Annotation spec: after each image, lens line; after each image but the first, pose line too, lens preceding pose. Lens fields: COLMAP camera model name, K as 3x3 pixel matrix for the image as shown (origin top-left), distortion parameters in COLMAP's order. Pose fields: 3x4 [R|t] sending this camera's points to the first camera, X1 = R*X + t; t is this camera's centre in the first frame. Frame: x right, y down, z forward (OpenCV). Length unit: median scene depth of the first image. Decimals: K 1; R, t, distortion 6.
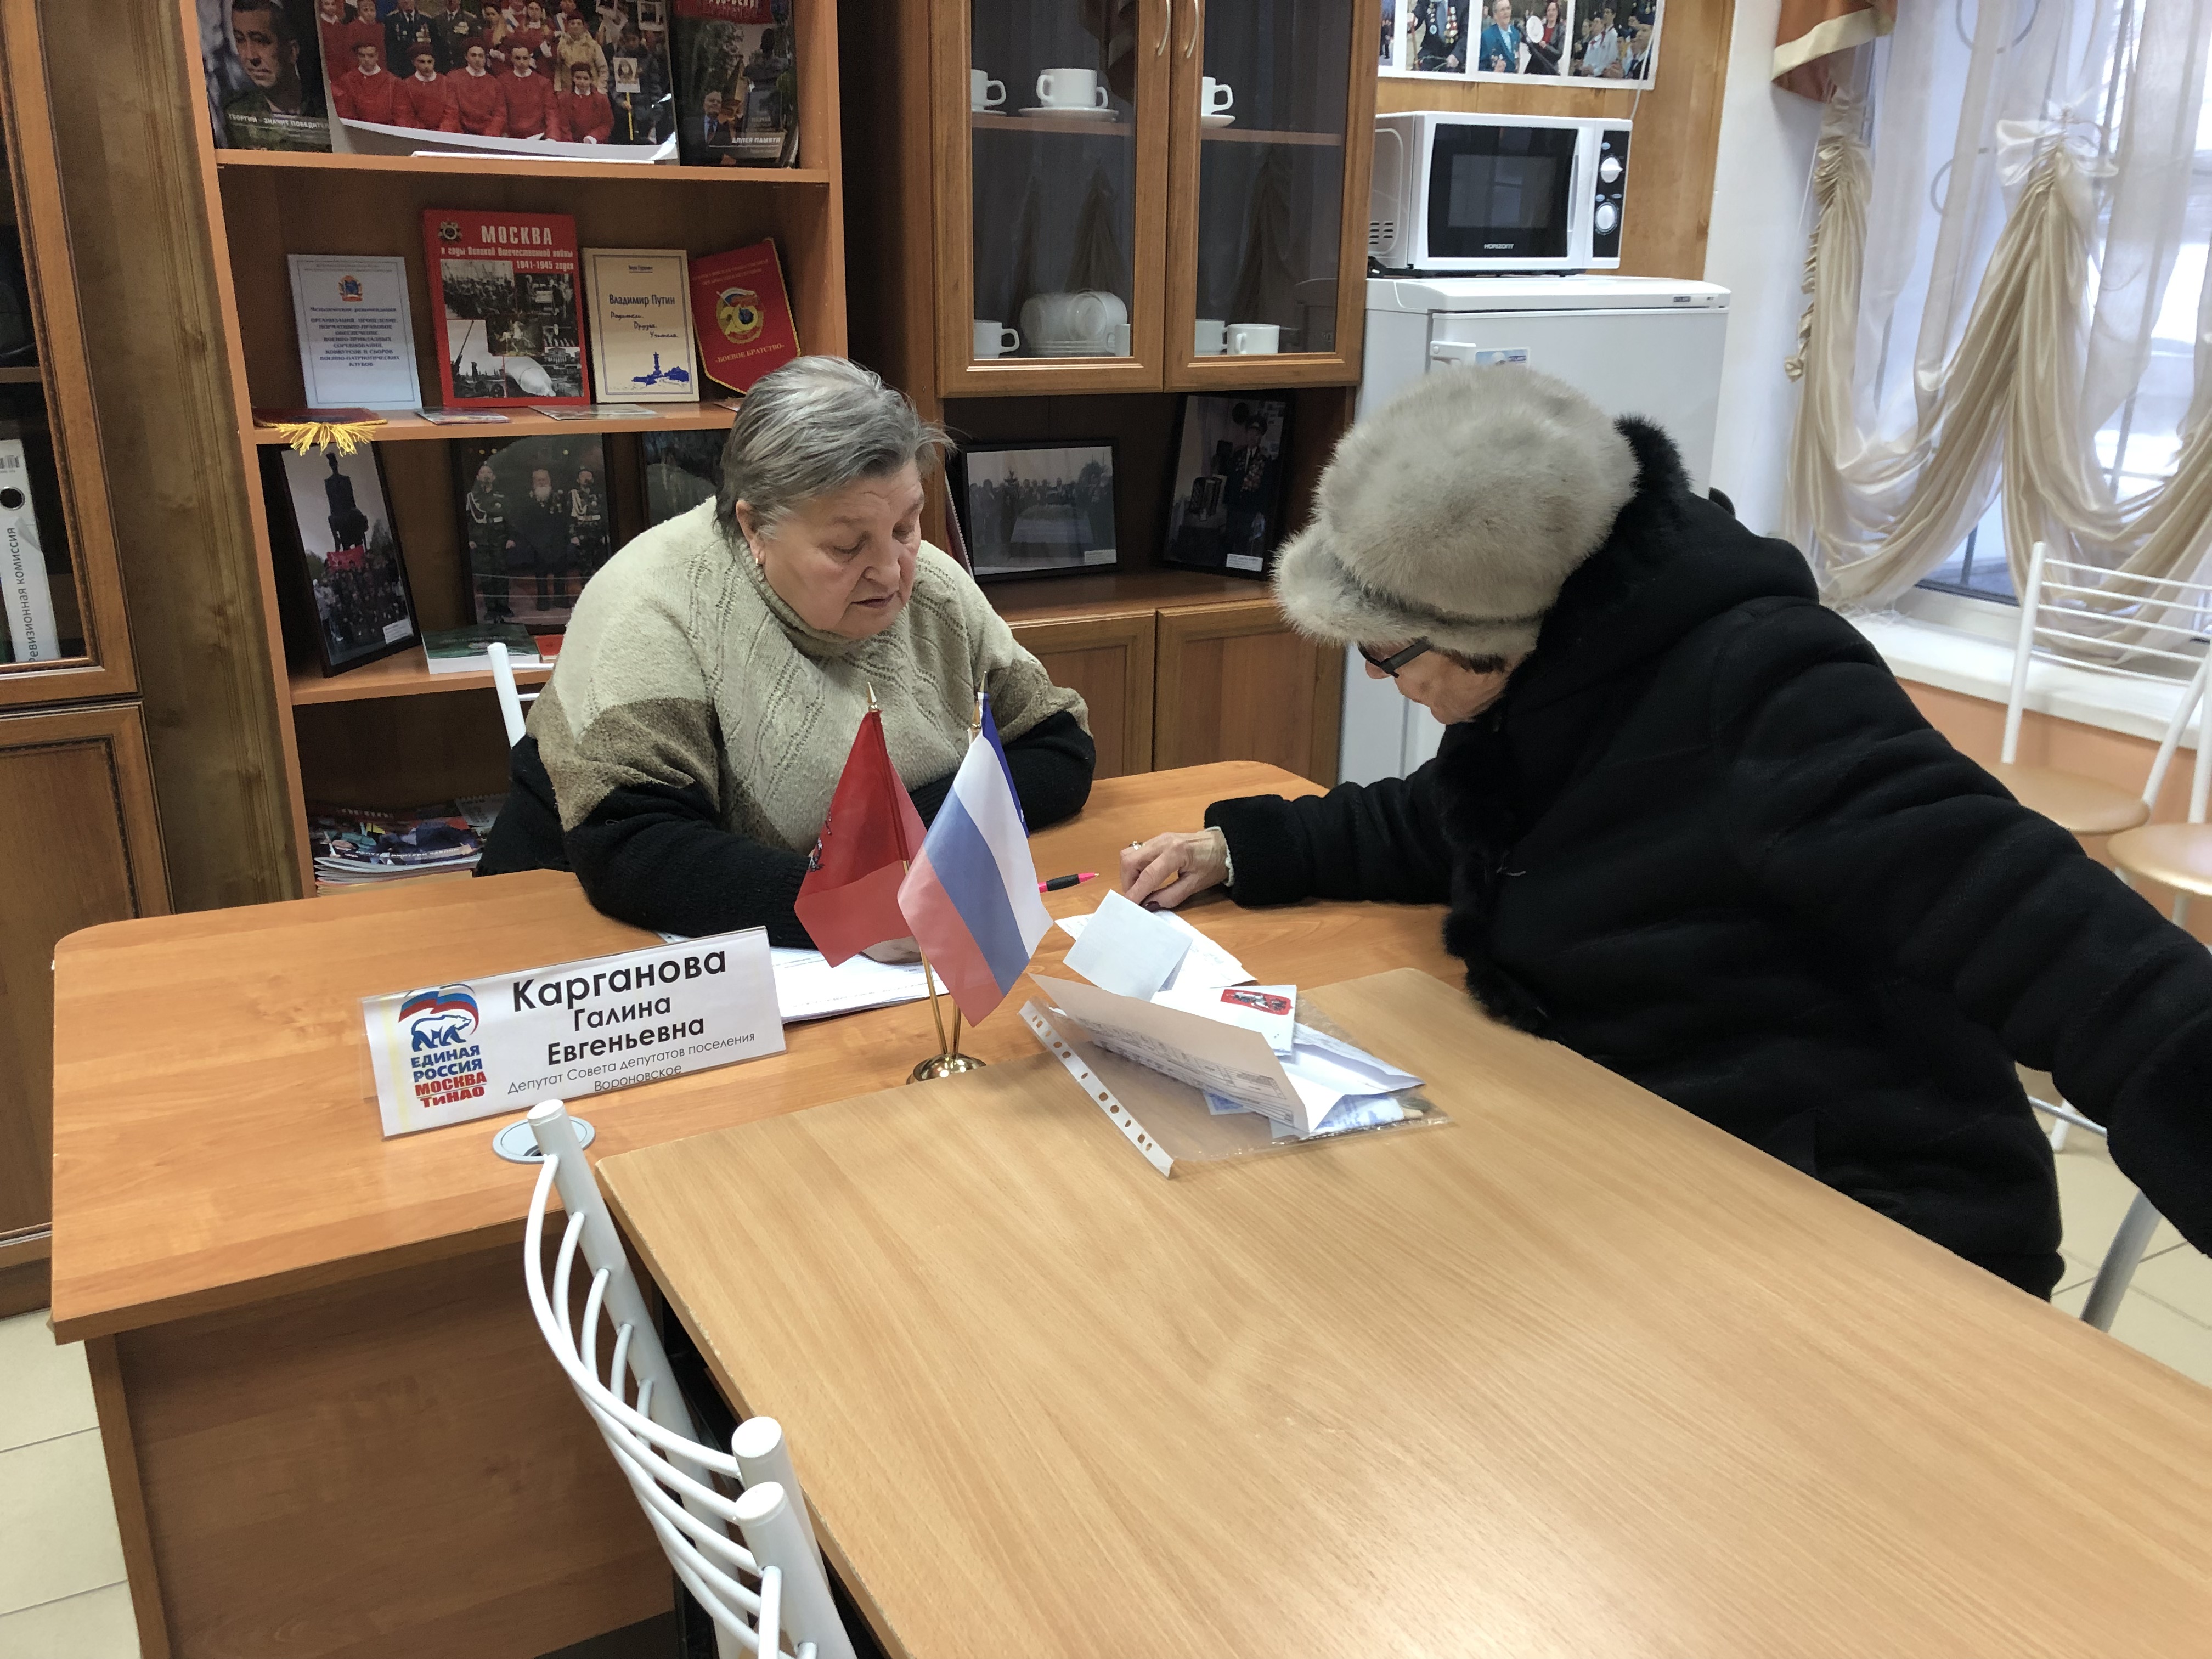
lens RADIAL K [[1802.2, 0, 1108.2], [0, 1802.2, 833.2], [0, 0, 1]] dist [0.105357, -0.050412]
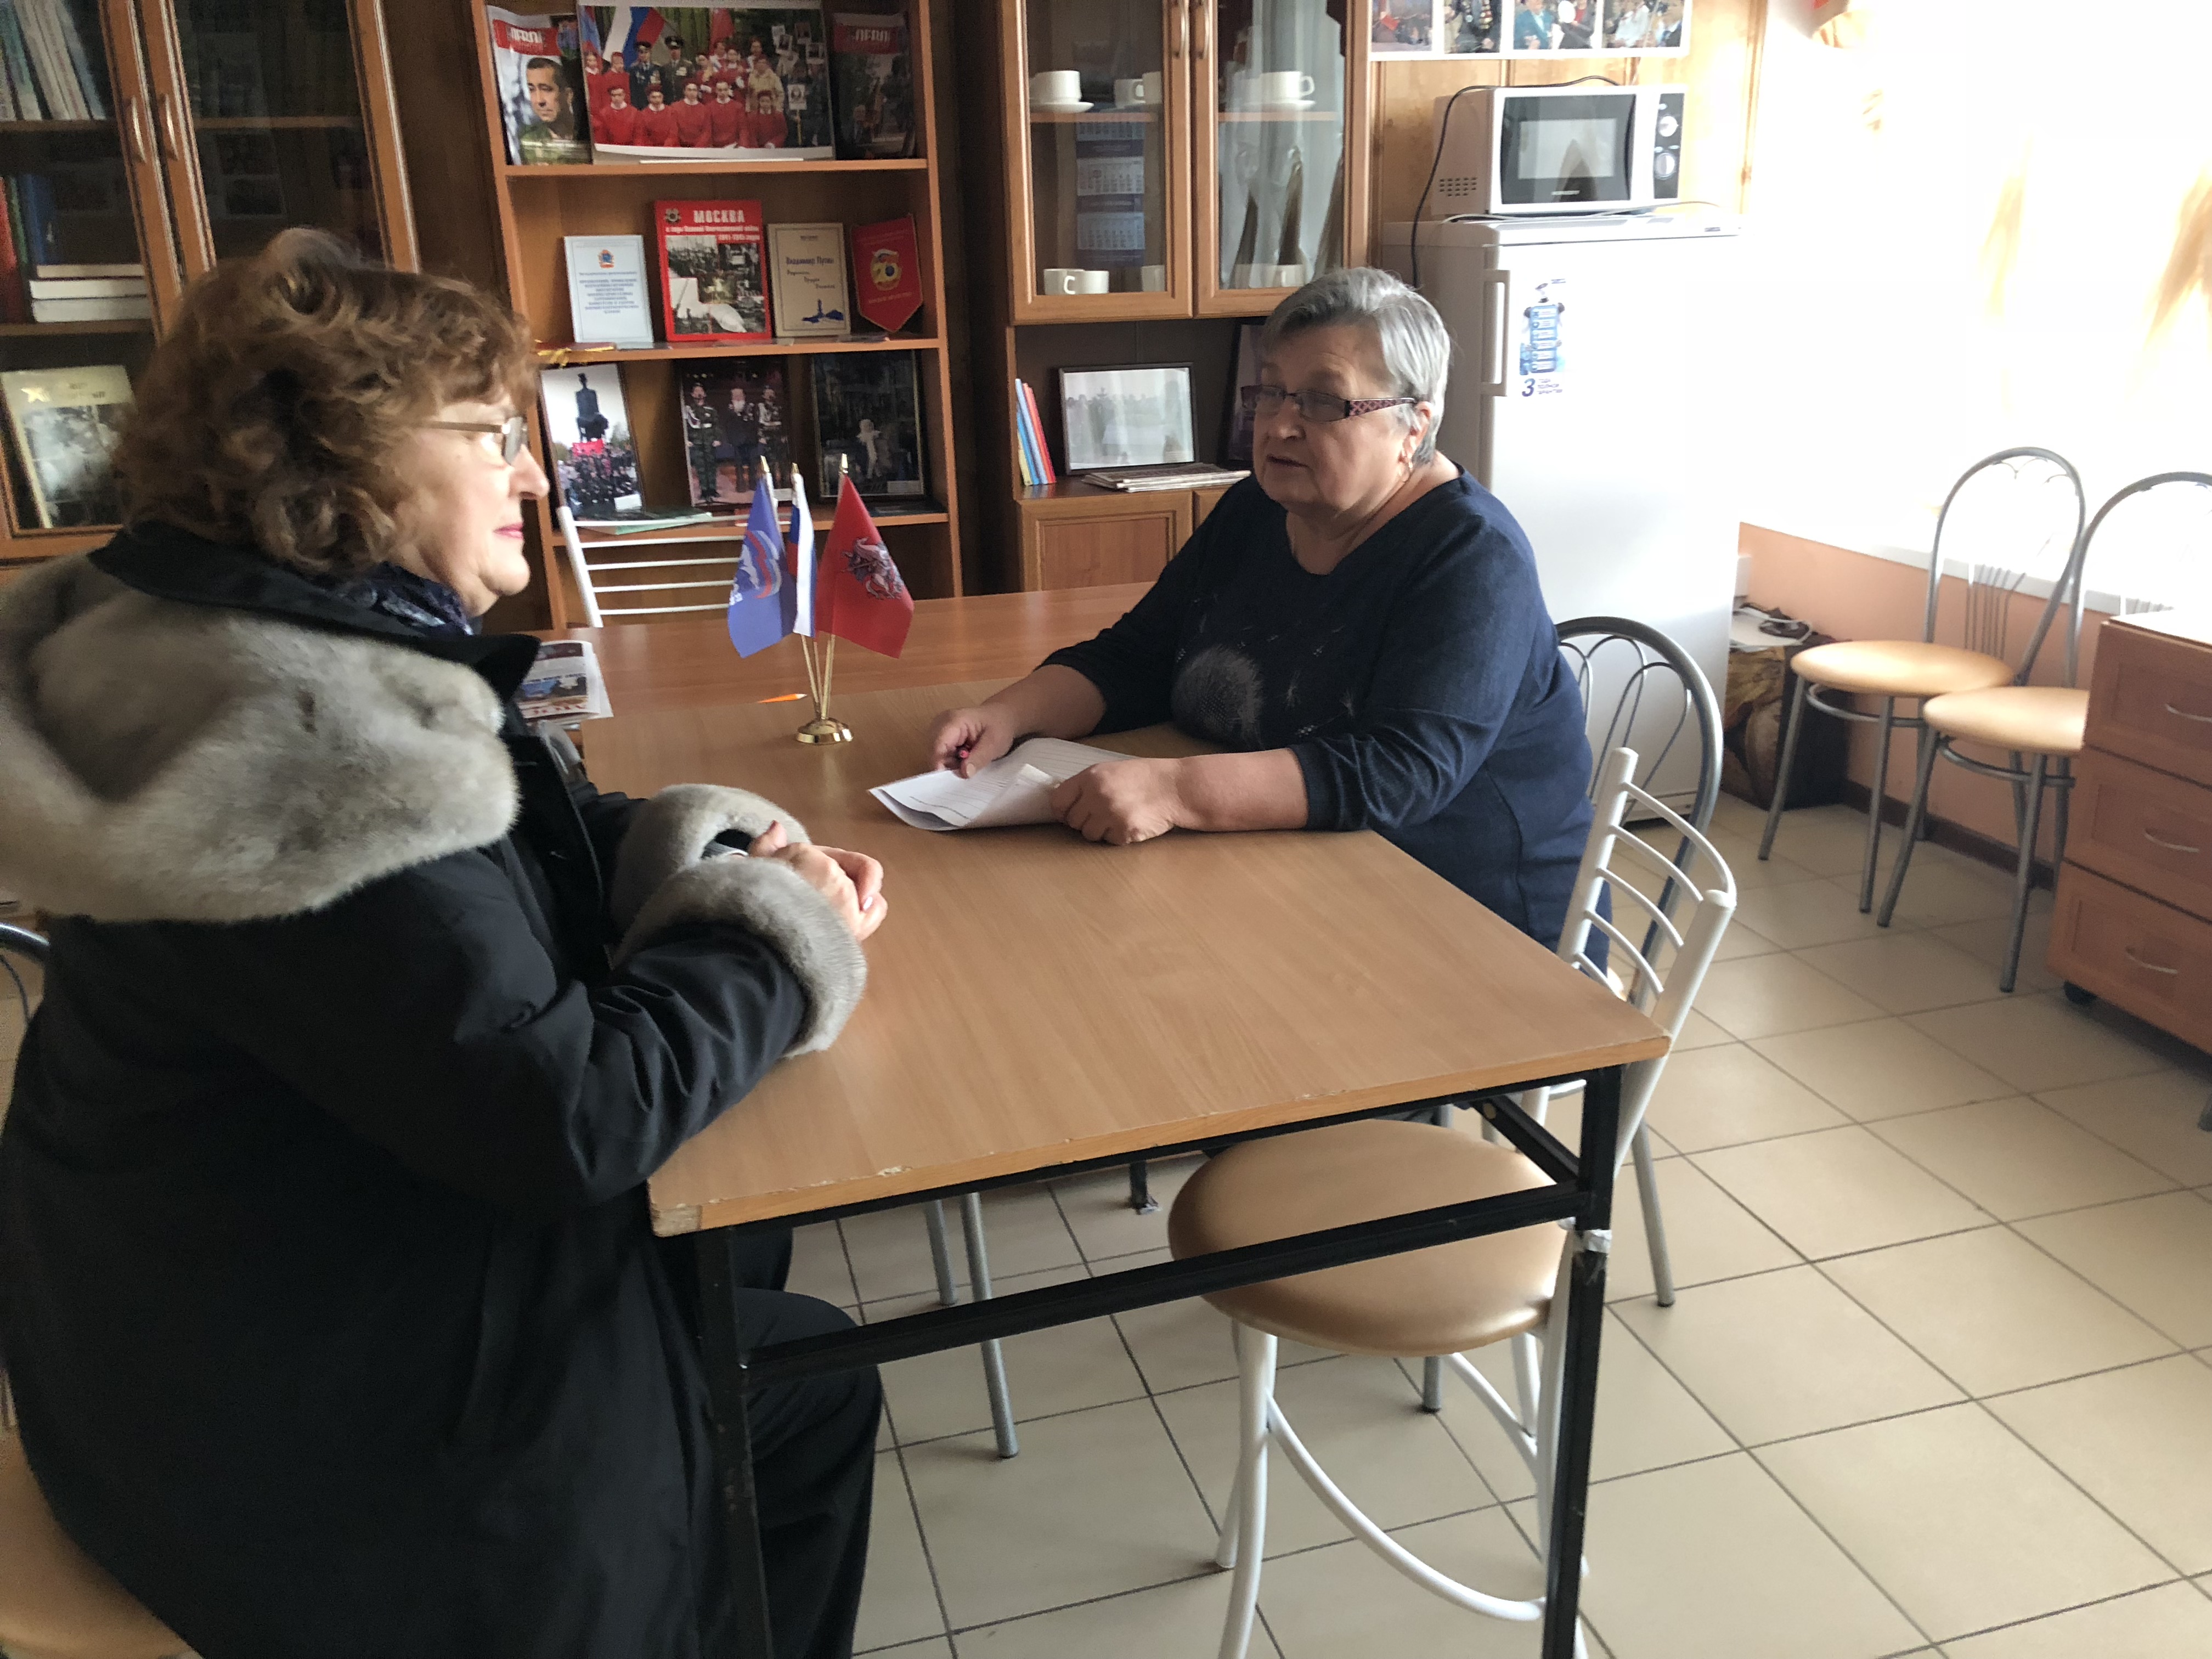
lens RADIAL K [[1802.2, 0, 1096.1], [0, 1802.2, 756.2], [0, 0, 1]] dist [0.105357, -0.050412]
pose [[0.971138, 0.035631, -0.235843, 0.287914], [-0.041474, 0.998942, -0.019859, 0.094024], [0.234886, 0.029067, 0.971588, -0.250593]]
